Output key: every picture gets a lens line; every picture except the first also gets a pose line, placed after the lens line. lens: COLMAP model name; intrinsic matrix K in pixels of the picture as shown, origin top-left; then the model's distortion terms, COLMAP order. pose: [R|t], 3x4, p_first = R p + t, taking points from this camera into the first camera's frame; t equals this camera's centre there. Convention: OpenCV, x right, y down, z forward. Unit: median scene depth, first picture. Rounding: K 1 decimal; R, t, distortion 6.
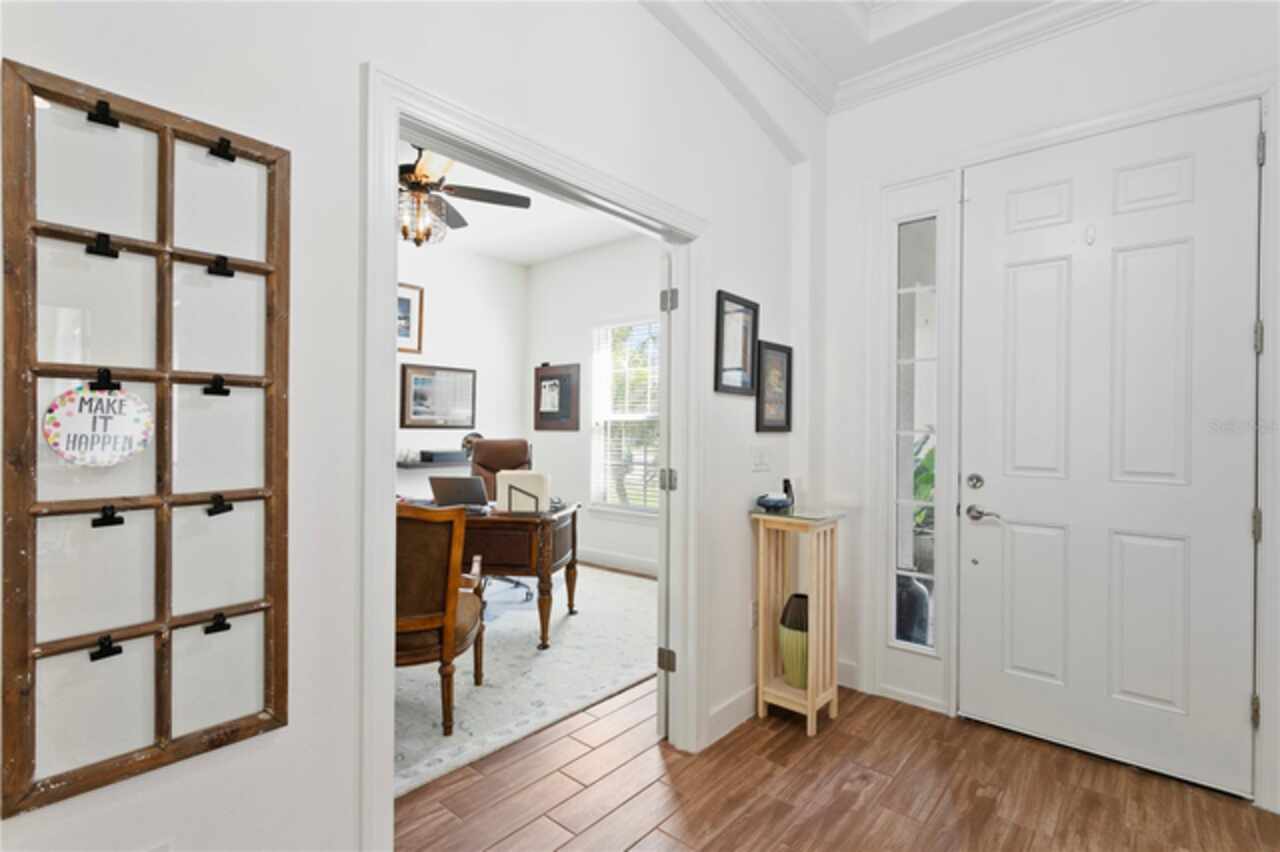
lens RADIAL K [[606.1, 0, 623.2], [0, 606.1, 425.7], [0, 0, 1]] dist [0.006553, 0.000871]
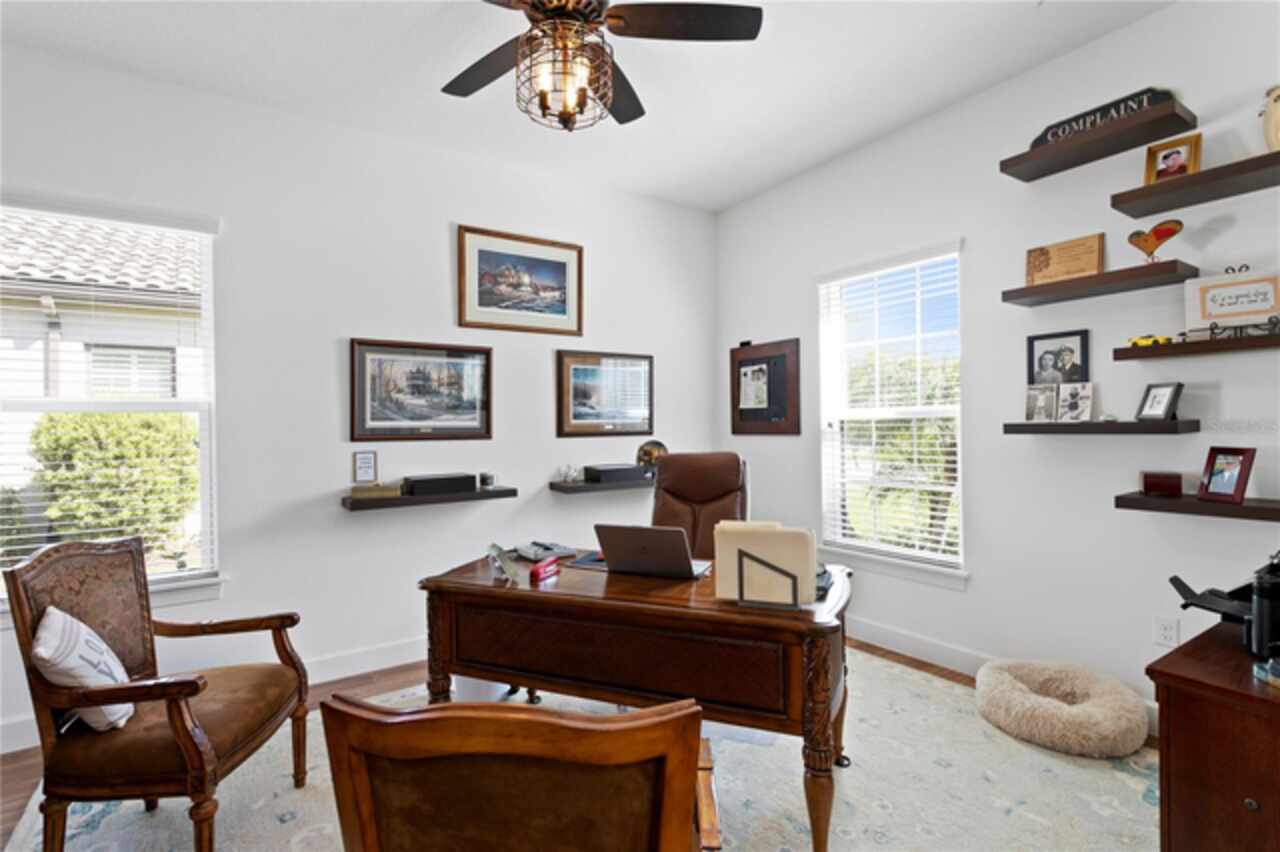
lens RADIAL K [[606.1, 0, 639.6], [0, 606.1, 425.5], [0, 0, 1]] dist [0.006553, 0.000871]
pose [[0.971628, -0.023237, -0.235370, -0.092132], [0.024686, 0.999690, 0.003214, -0.009610], [0.235223, -0.008933, 0.971900, 0.295453]]
